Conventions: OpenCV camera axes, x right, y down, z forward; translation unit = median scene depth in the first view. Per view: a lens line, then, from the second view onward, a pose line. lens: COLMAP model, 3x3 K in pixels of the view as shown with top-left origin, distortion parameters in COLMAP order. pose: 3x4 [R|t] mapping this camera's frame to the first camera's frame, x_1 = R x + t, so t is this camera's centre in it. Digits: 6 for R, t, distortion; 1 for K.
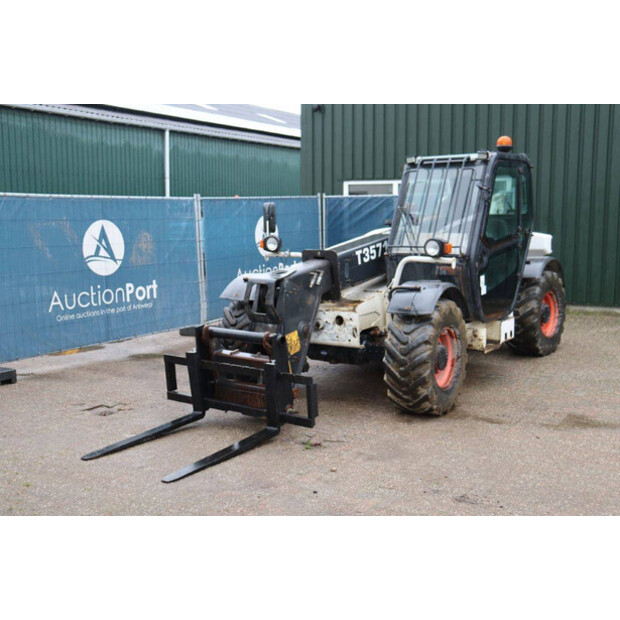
lens RADIAL K [[769.0, 0, 310.0], [0, 769.0, 310.0], [0, 0, 1]] dist [0.012474, 0.039988]
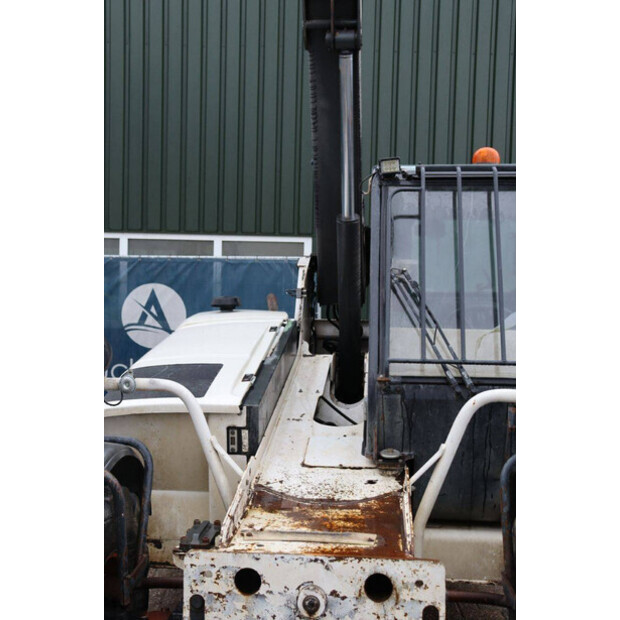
lens RADIAL K [[824.5, 0, 310.0], [0, 824.5, 310.0], [0, 0, 1]] dist [-0.011721, 0.005588]
pose [[0.866425, 0.015528, 0.499065, -0.173084], [0.035958, 0.994981, -0.093384, -0.076301], [-0.498010, 0.098856, 0.861518, 0.692127]]
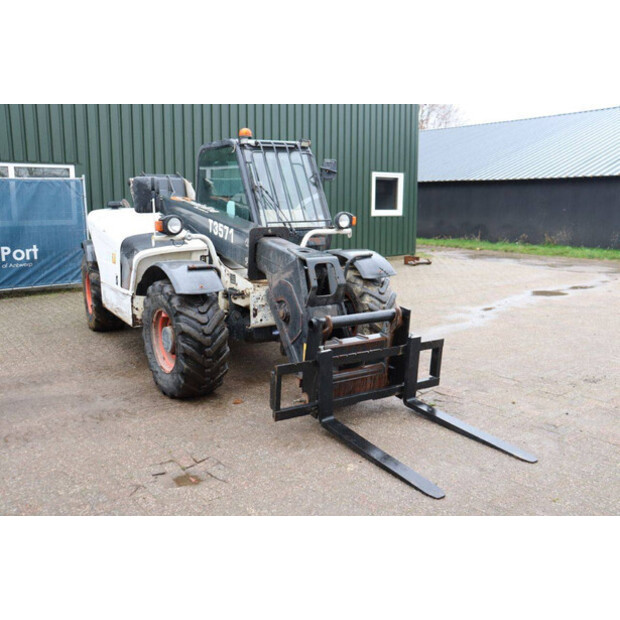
lens RADIAL K [[581.8, 0, 310.0], [0, 581.8, 310.0], [0, 0, 1]] dist [-0.151857, 0.196426]
pose [[0.379302, -0.164789, 0.910481, -0.668278], [0.115745, 0.984734, 0.130010, -0.066992], [-0.918005, 0.056071, 0.392585, 0.703831]]
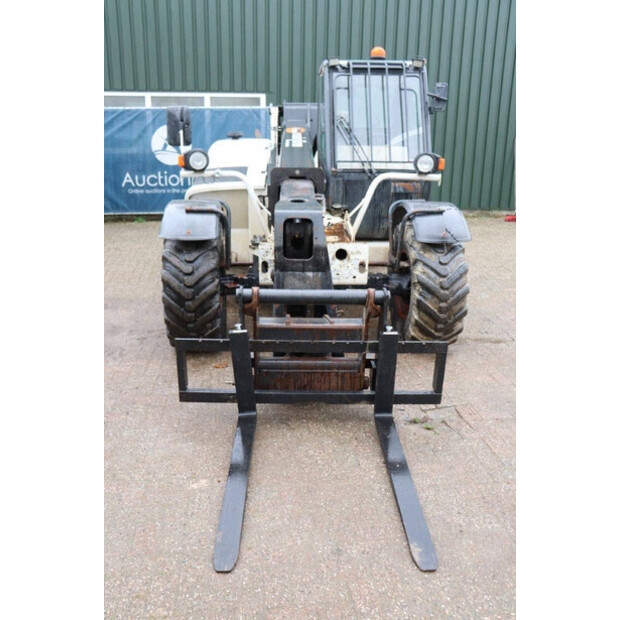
lens RADIAL K [[565.0, 0, 310.0], [0, 565.0, 310.0], [0, 0, 1]] dist [-0.090916, -0.000398]
pose [[0.796954, -0.166858, 0.580537, -0.351865], [0.056865, 0.977546, 0.202903, -0.053148], [-0.601357, -0.128692, 0.788548, 0.537729]]
